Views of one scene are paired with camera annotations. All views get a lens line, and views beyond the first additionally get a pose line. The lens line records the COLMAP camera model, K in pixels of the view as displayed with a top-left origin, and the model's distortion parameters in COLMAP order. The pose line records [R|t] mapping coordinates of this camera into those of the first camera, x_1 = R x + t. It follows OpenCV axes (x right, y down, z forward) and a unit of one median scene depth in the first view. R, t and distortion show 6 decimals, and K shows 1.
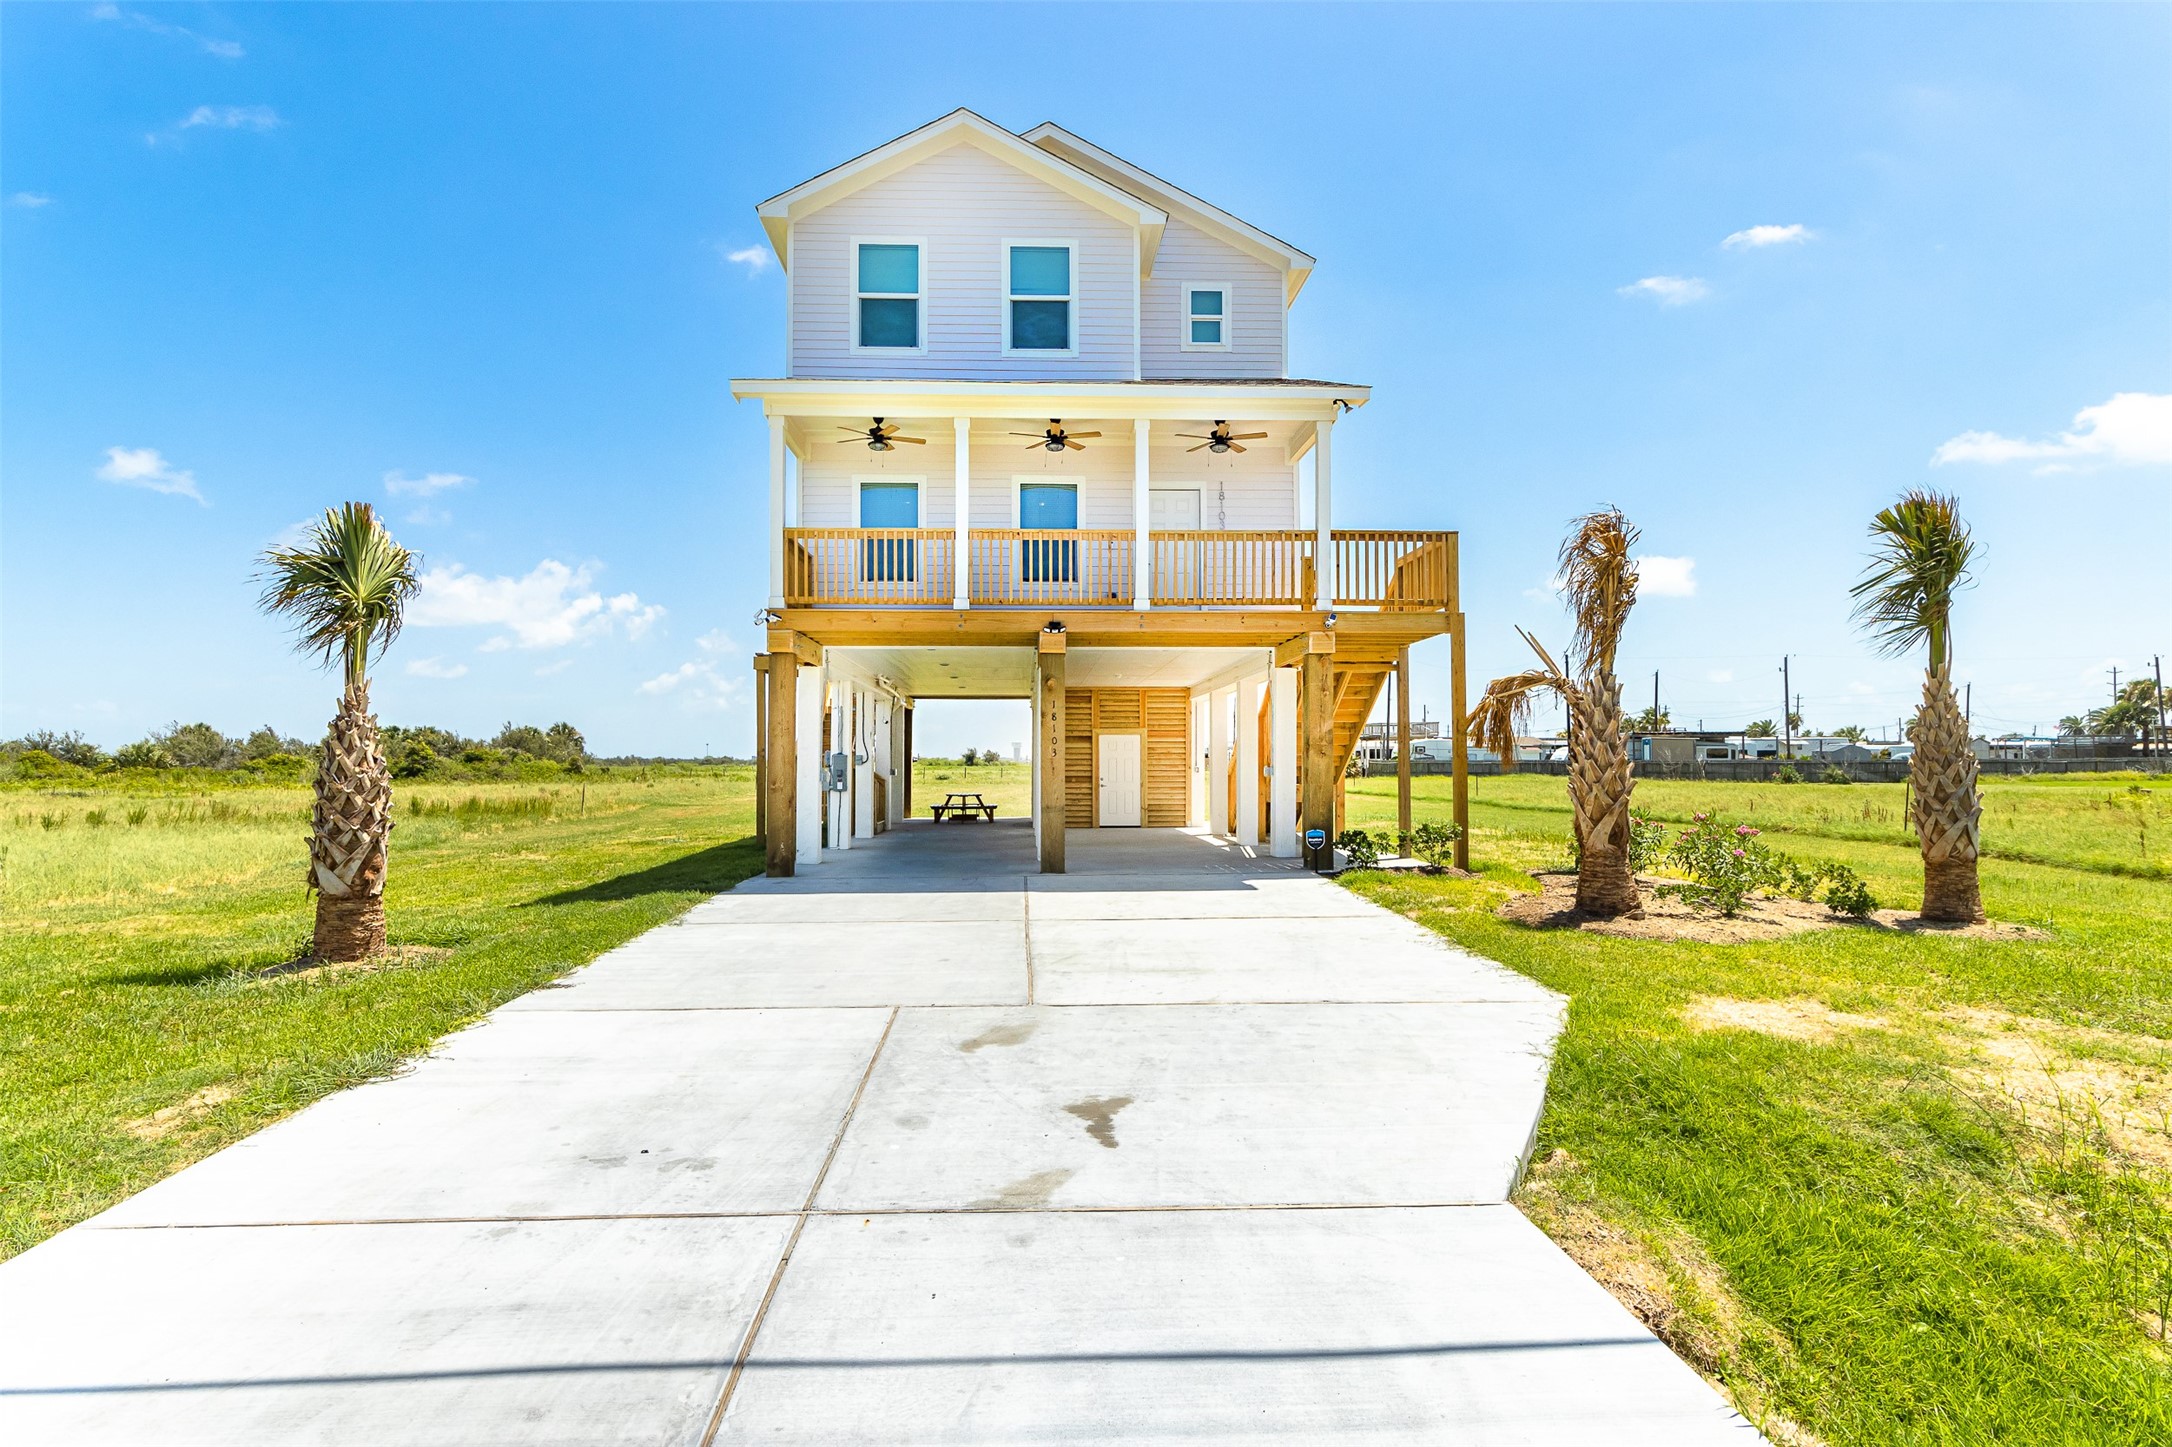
lens RADIAL K [[1004.5, 0, 1068.2], [0, 1004.5, 733.9], [0, 0, 1]] dist [0.003268, 0.000189]
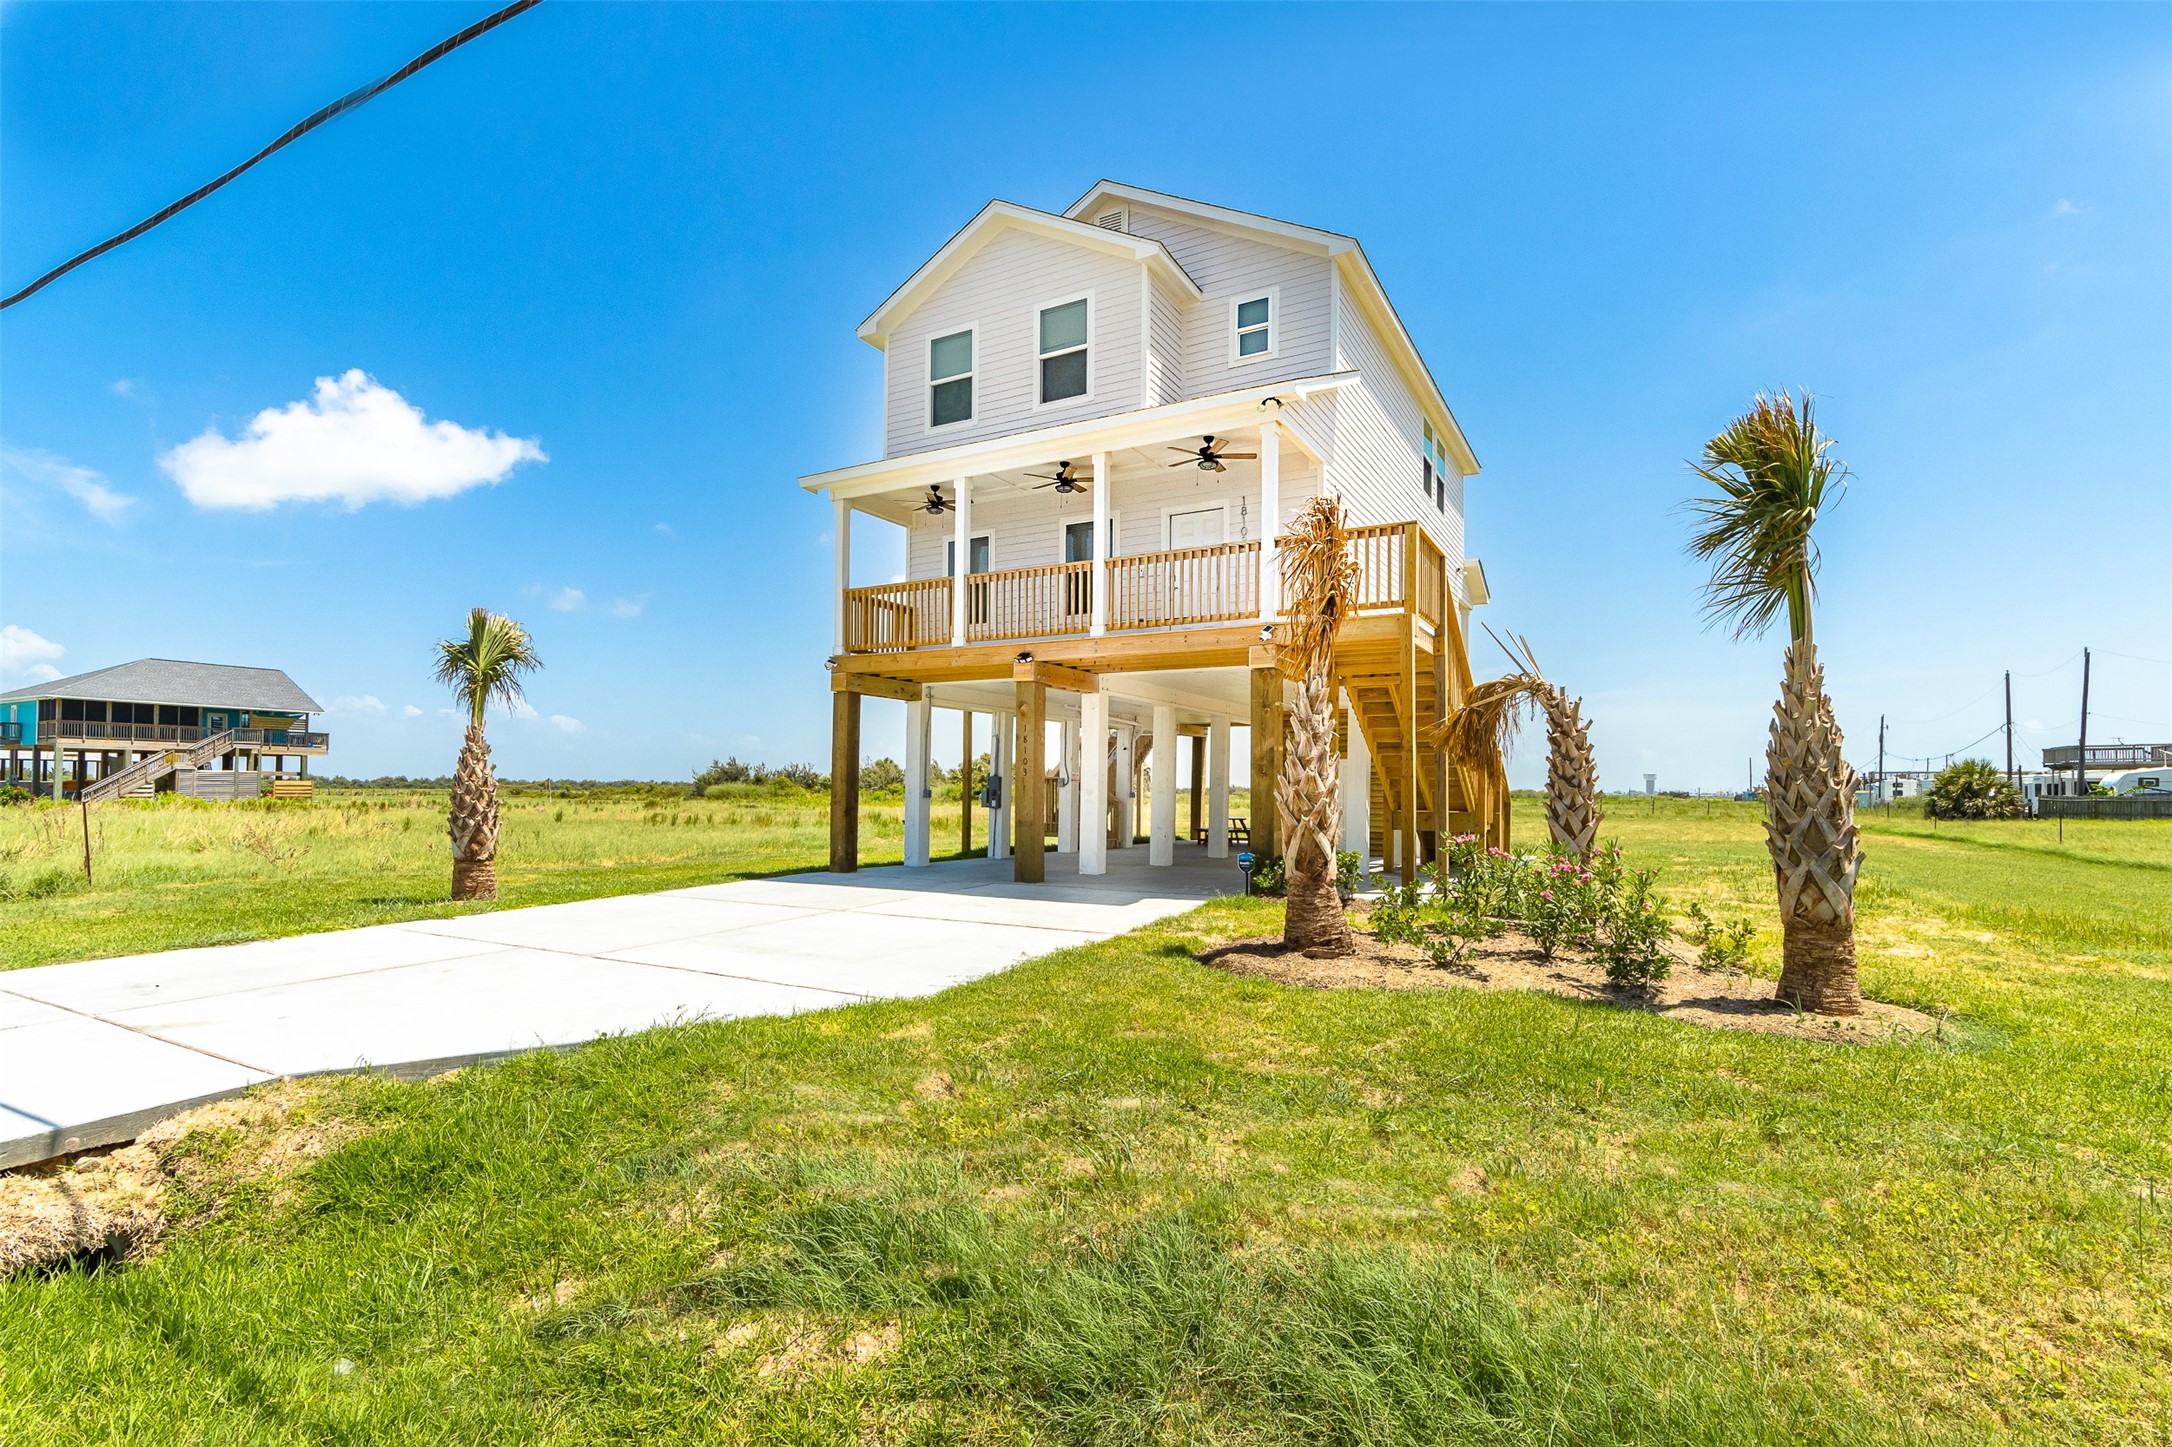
lens RADIAL K [[1004.5, 0, 1105.2], [0, 1004.5, 758.1], [0, 0, 1]] dist [0.003268, 0.000189]
pose [[0.855178, -0.007545, -0.518279, 0.578237], [0.003743, 0.999958, -0.008381, 0.011790], [0.518321, 0.005228, 0.855170, 0.105214]]
